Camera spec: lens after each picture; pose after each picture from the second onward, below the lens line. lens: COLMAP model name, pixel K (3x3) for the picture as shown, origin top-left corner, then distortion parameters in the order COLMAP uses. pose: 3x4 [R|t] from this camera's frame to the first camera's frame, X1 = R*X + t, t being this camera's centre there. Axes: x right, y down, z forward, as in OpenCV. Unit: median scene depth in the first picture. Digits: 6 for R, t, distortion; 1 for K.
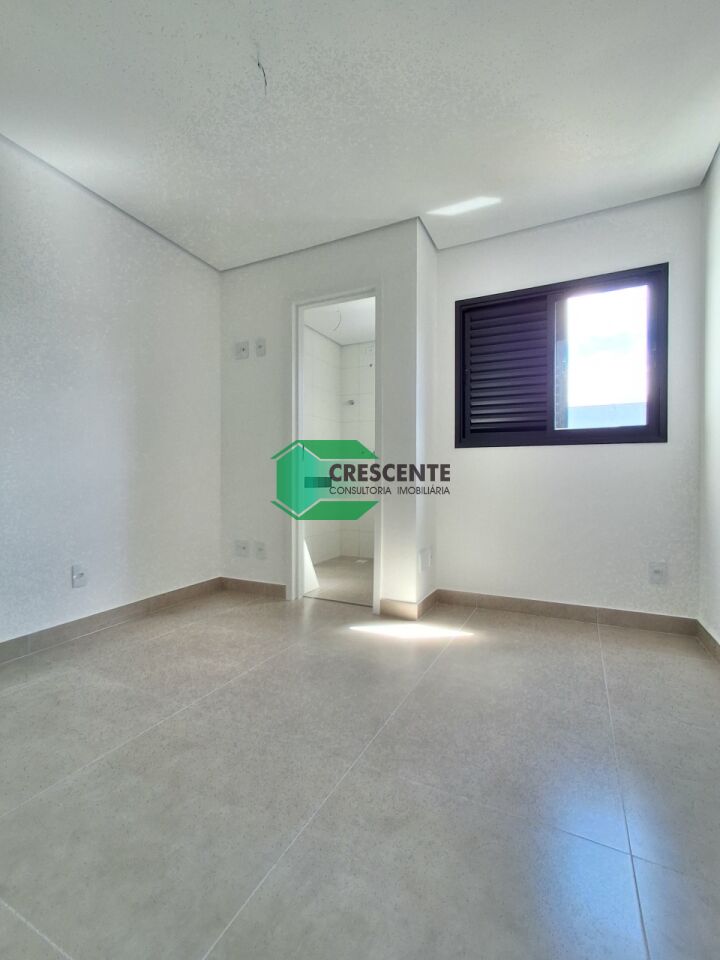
lens RADIAL K [[434.6, 0, 360.0], [0, 434.6, 480.0], [0, 0, 1]] dist [0.003587, 0.000901]
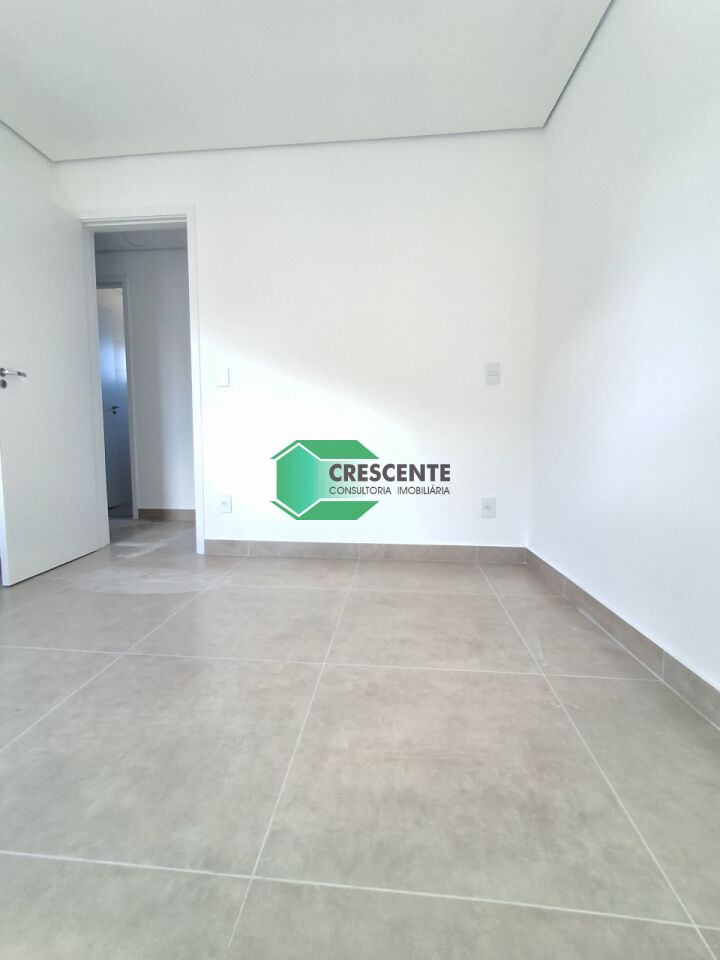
lens RADIAL K [[434.6, 0, 360.0], [0, 434.6, 480.0], [0, 0, 1]] dist [0.003587, 0.000901]
pose [[-0.933273, 0.029788, -0.357930, -0.102799], [-0.008742, 0.994376, 0.105548, 0.033465], [0.359061, 0.101634, -0.927764, 1.206671]]
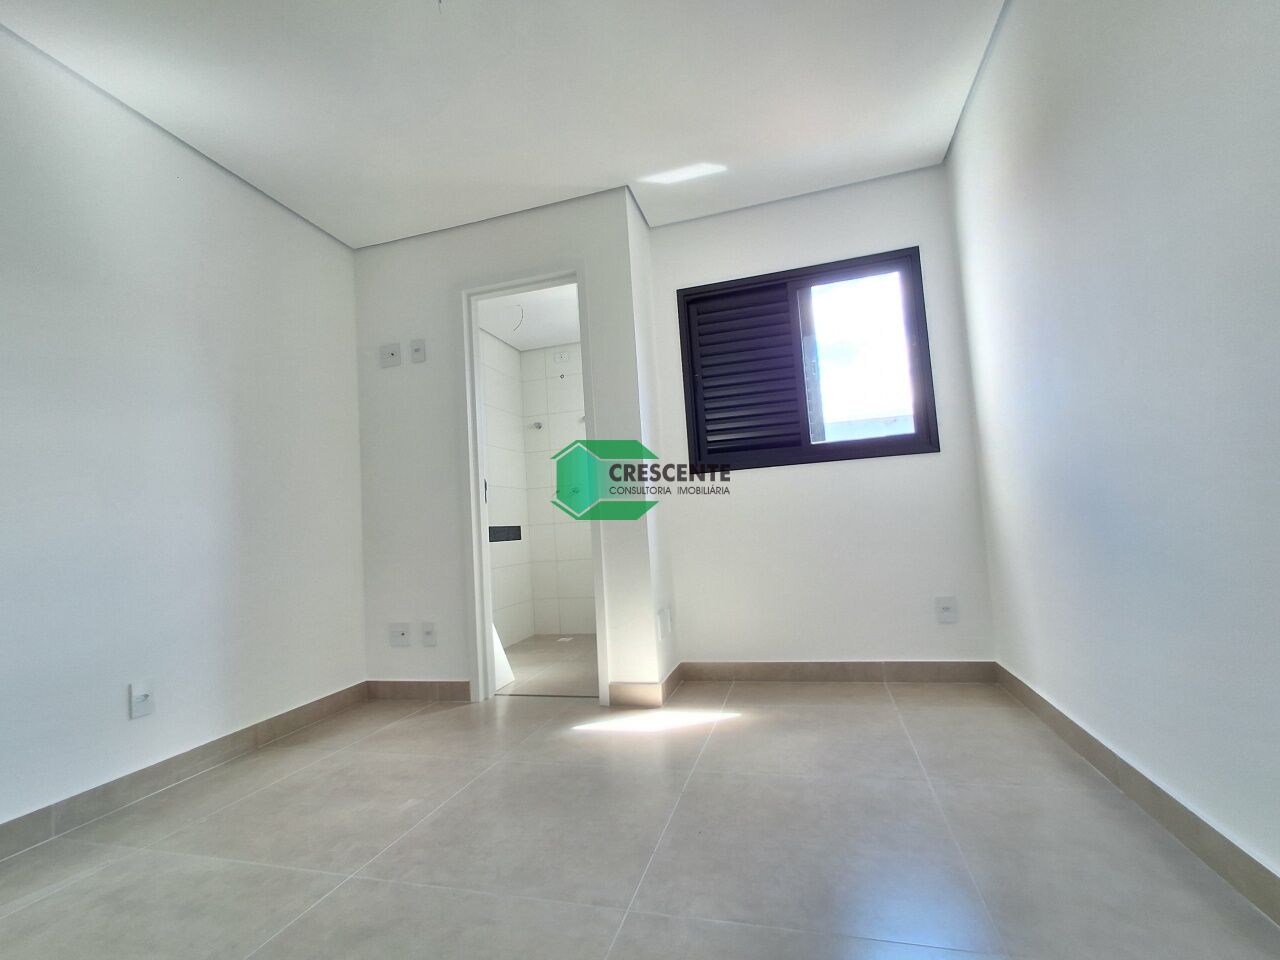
lens RADIAL K [[579.4, 0, 634.2], [0, 579.4, 487.0], [0, 0, 1]] dist [0.003587, 0.000901]
pose [[0.982216, -0.053054, 0.180104, -0.068951], [0.067769, 0.994760, -0.076555, 0.022422], [-0.175098, 0.087399, 0.980664, 0.008169]]
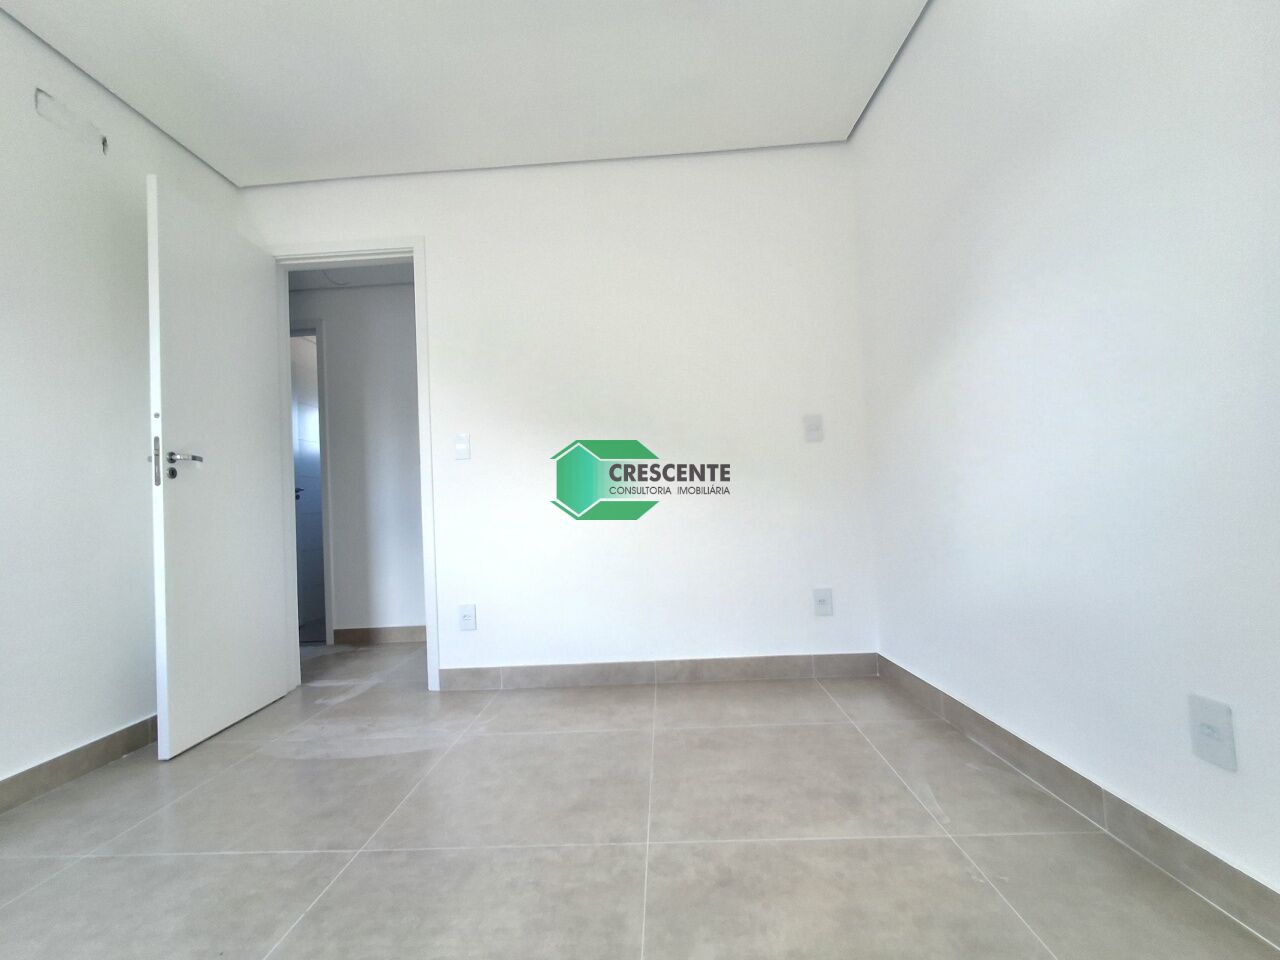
lens RADIAL K [[586.9, 0, 640.4], [0, 586.9, 489.9], [0, 0, 1]] dist [0.006159, 0.000048]
pose [[-0.911554, 0.028191, -0.410213, -0.029265], [0.039972, 0.998997, -0.020170, 0.012323], [0.409233, -0.034783, -0.911767, 1.196693]]
